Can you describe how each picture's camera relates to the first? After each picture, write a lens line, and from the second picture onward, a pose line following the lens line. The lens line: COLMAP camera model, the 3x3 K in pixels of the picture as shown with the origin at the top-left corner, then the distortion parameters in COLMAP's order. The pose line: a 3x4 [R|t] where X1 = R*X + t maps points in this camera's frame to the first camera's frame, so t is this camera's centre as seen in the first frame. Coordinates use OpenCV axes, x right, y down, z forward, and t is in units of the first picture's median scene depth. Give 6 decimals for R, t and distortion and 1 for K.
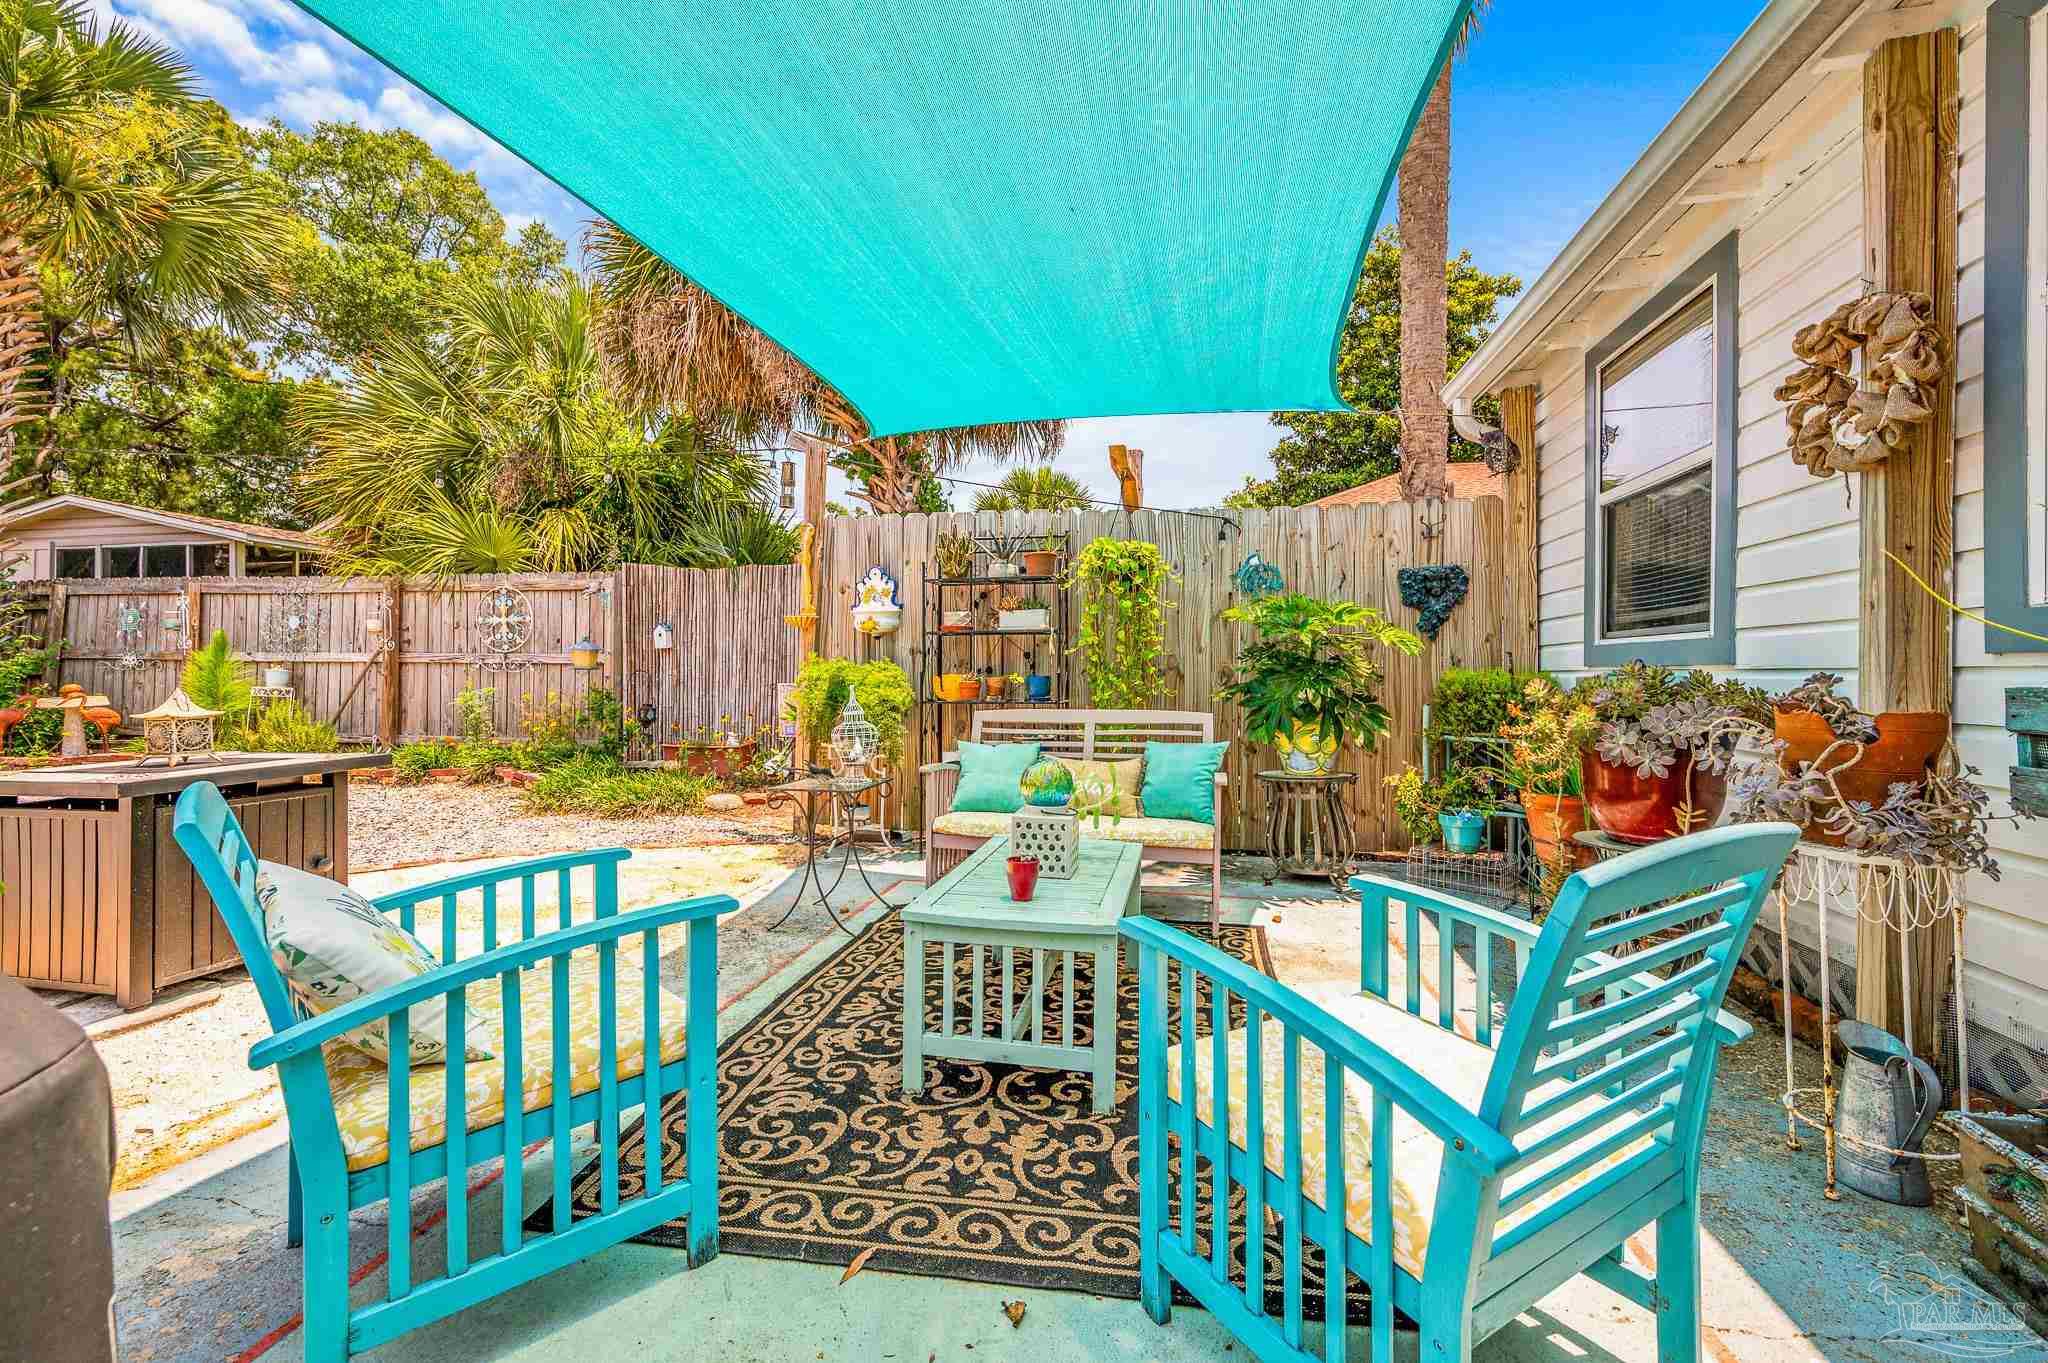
lens RADIAL K [[858.9, 0, 1041.8], [0, 858.9, 675.1], [0, 0, 1]] dist [0.000331, -0.000529]
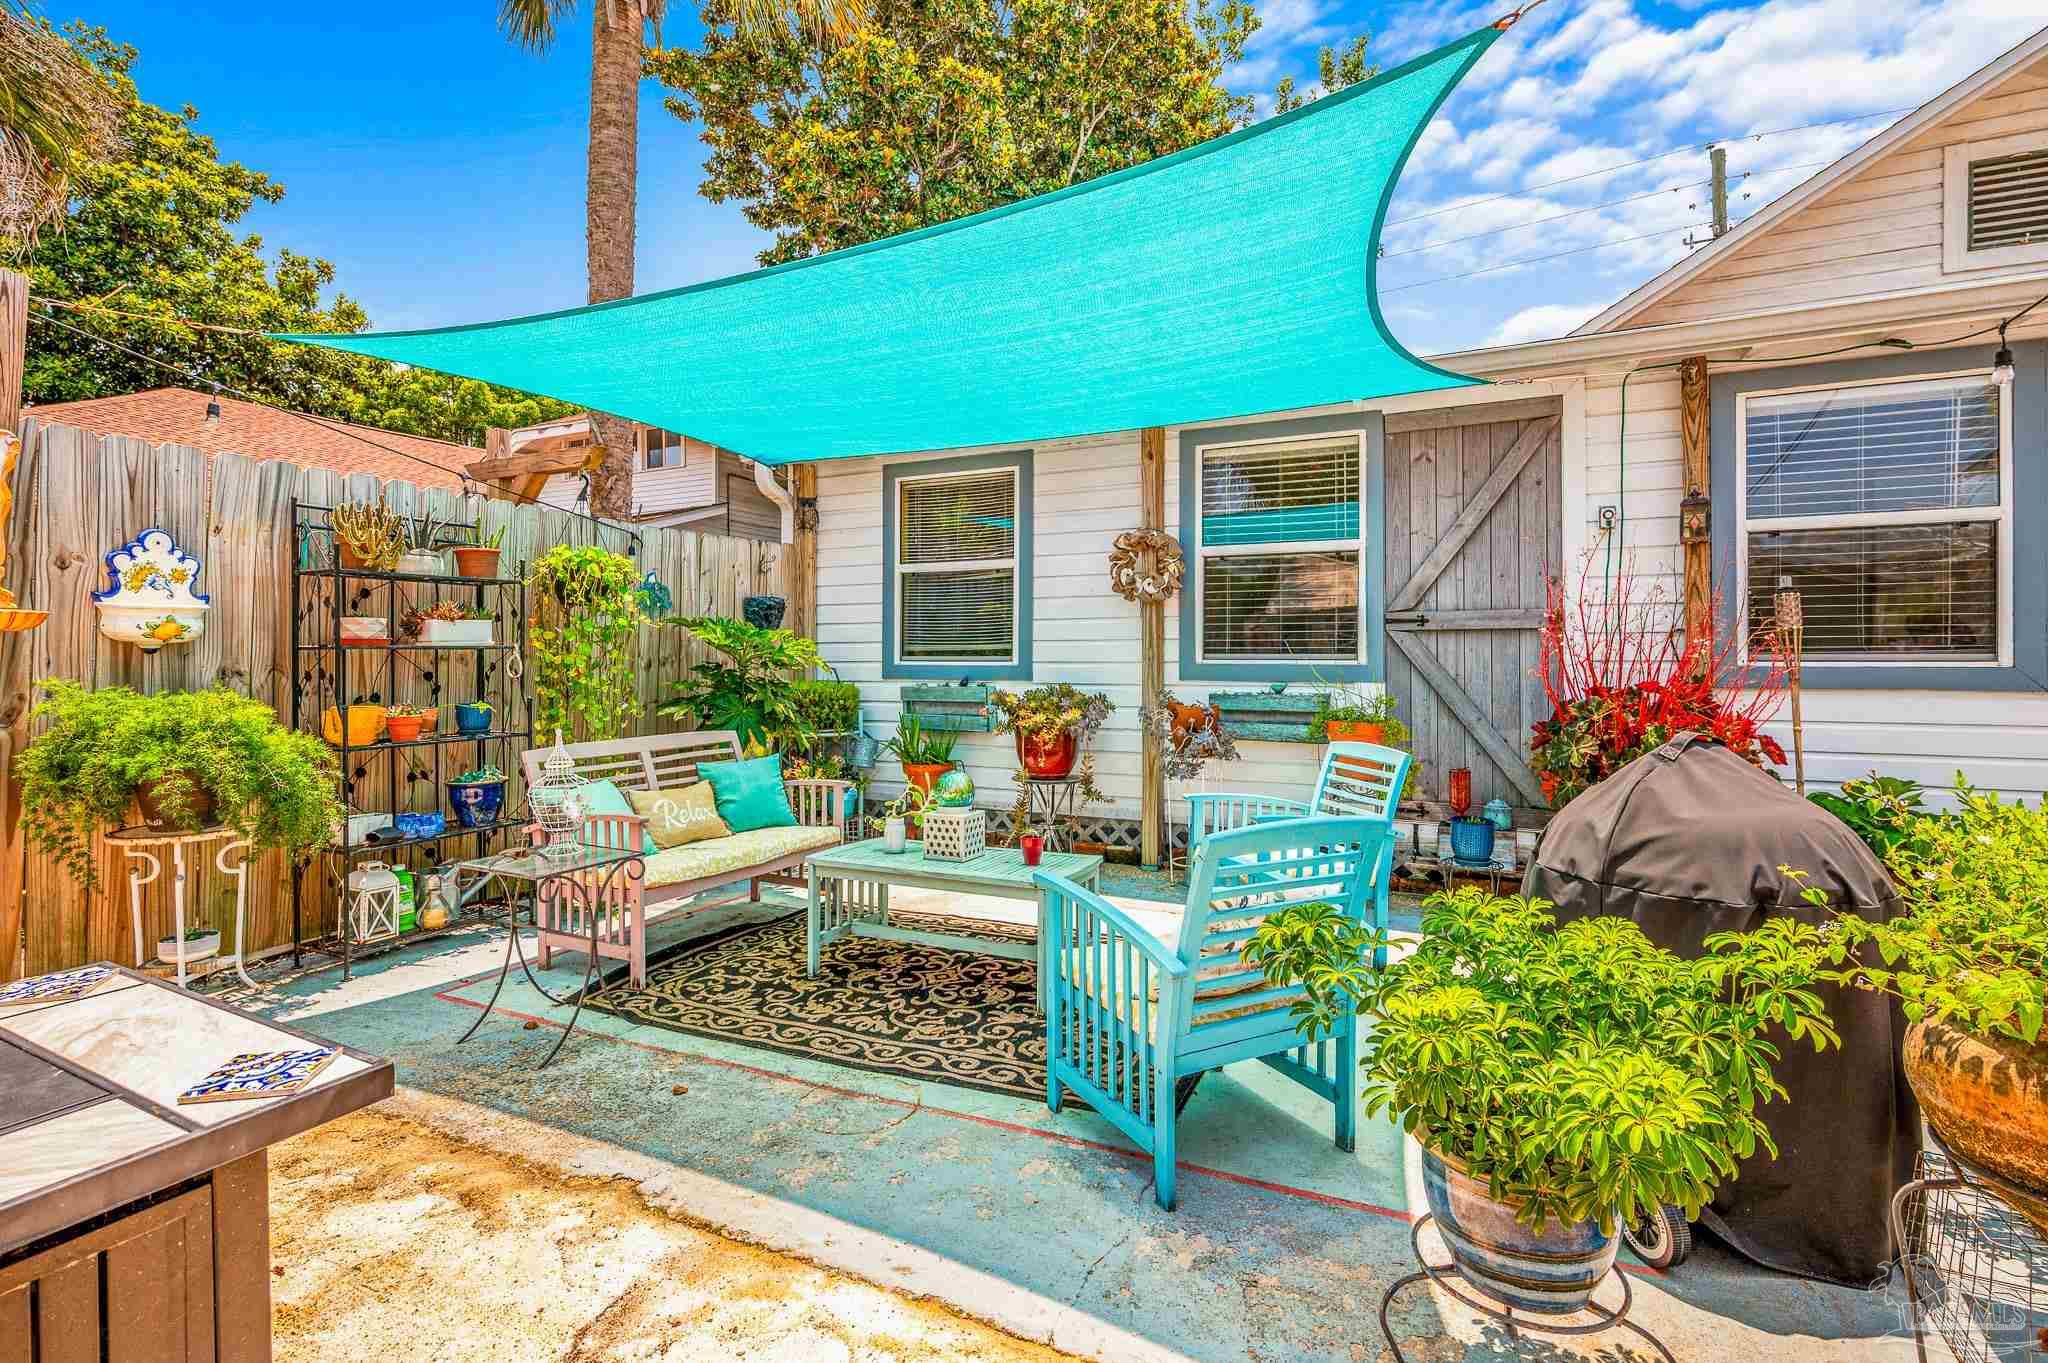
lens RADIAL K [[968.9, 0, 1030.4], [0, 968.9, 667.0], [0, 0, 1]] dist [0.002738, -0.000902]
pose [[0.260722, -0.015726, 0.965286, -0.728141], [0.004300, 0.999876, 0.015128, -0.043105], [-0.965404, 0.000206, 0.260757, 0.267886]]
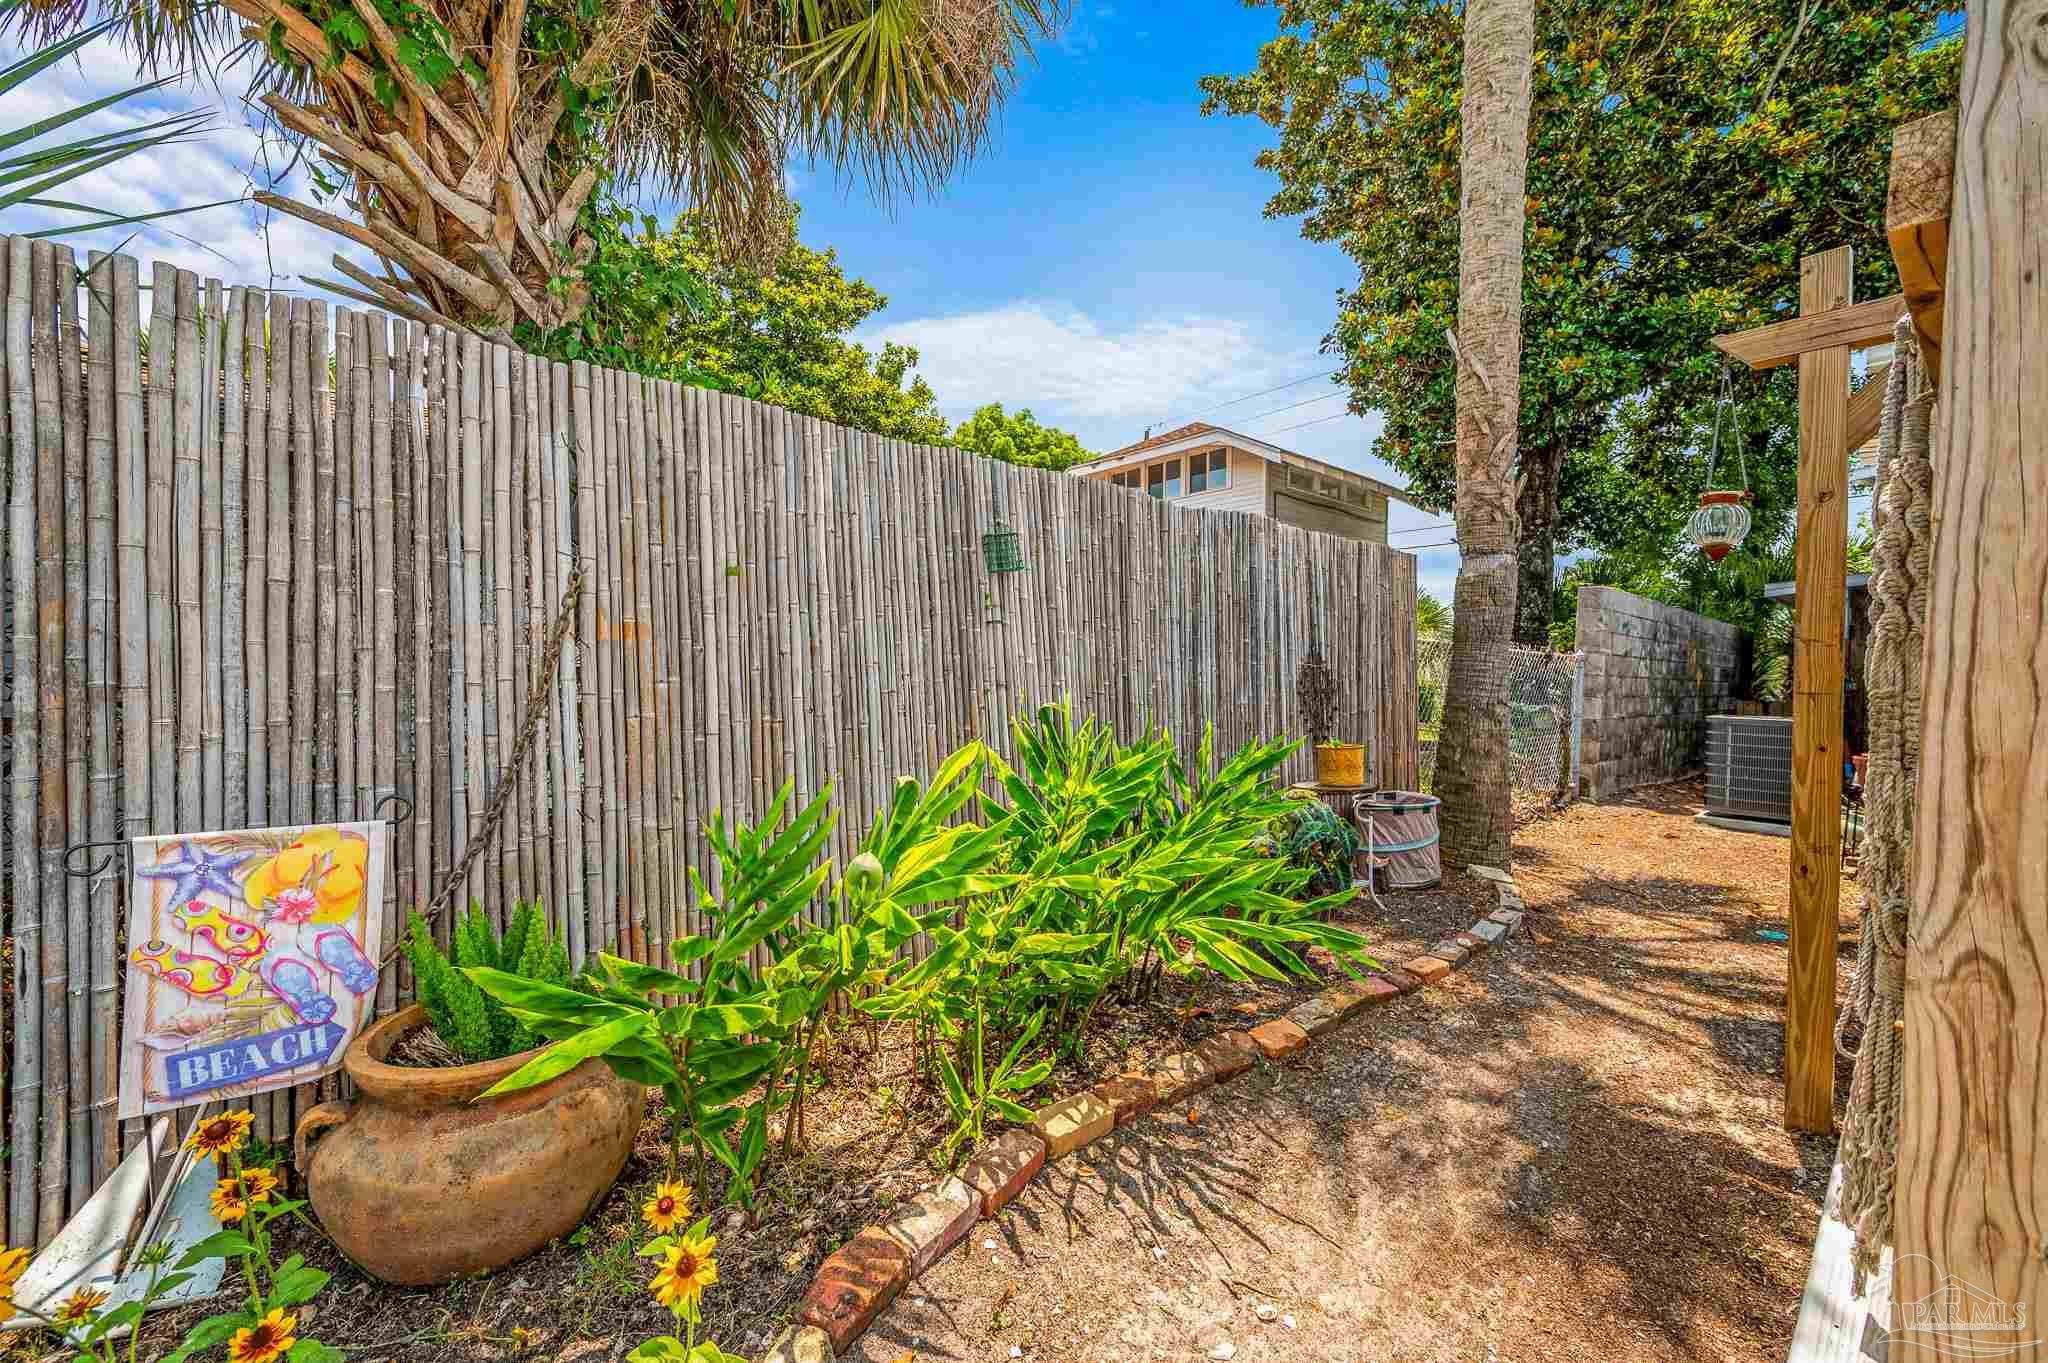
lens RADIAL K [[824.2, 0, 1037.5], [0, 824.2, 671.8], [0, 0, 1]] dist [-0.003504, 0.000320]
pose [[0.608872, 0.000819, 0.793268, -0.520309], [-0.010590, 0.999919, 0.007096, -0.050117], [-0.793198, -0.012721, 0.608831, 1.131036]]
